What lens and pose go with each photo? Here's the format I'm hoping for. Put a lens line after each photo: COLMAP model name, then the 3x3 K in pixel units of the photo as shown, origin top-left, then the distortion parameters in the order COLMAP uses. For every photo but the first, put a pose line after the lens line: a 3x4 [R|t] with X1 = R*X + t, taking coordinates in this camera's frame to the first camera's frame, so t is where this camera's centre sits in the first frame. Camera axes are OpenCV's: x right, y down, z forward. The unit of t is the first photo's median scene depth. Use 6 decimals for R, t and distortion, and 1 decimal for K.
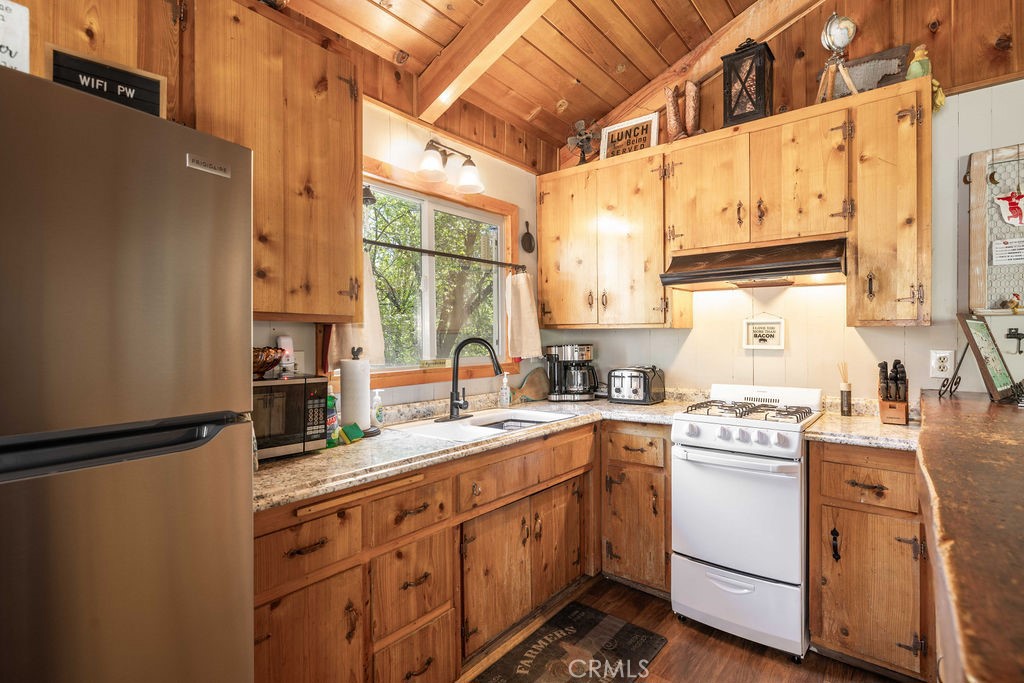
lens RADIAL K [[482.5, 0, 512.0], [0, 482.5, 341.5], [0, 0, 1]] dist [-0.000820, -0.000067]
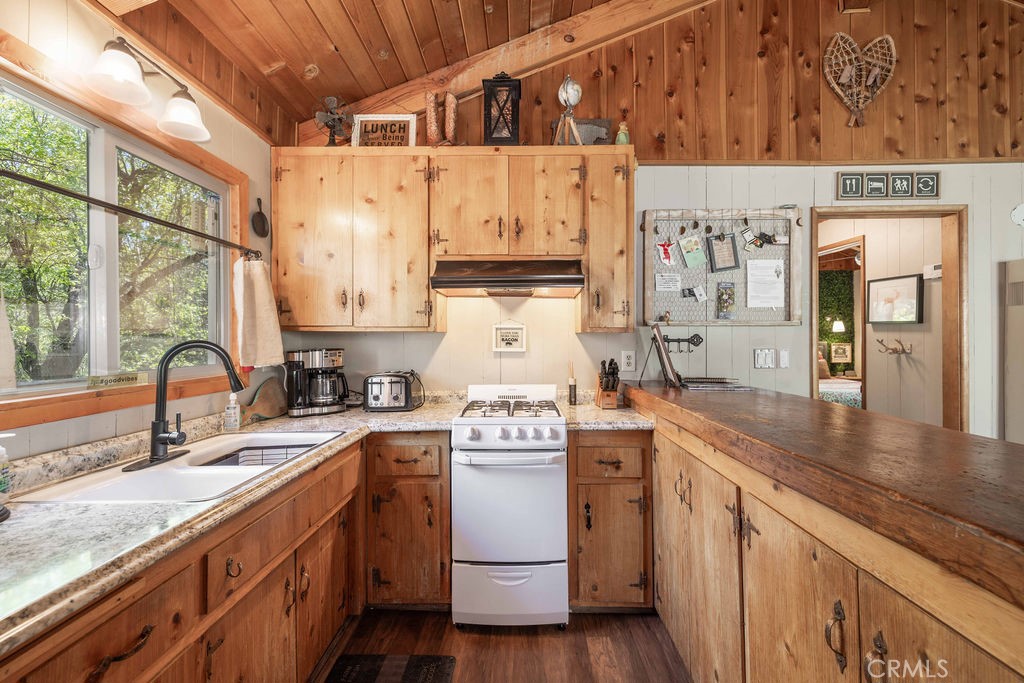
lens RADIAL K [[434.7, 0, 512.8], [0, 434.7, 337.9], [0, 0, 1]] dist [0.001244, 0.000469]
pose [[0.786596, 0.006145, 0.617438, -0.108944], [0.004041, 0.999878, -0.015099, -0.001107], [-0.617455, 0.014372, 0.786475, 0.213744]]
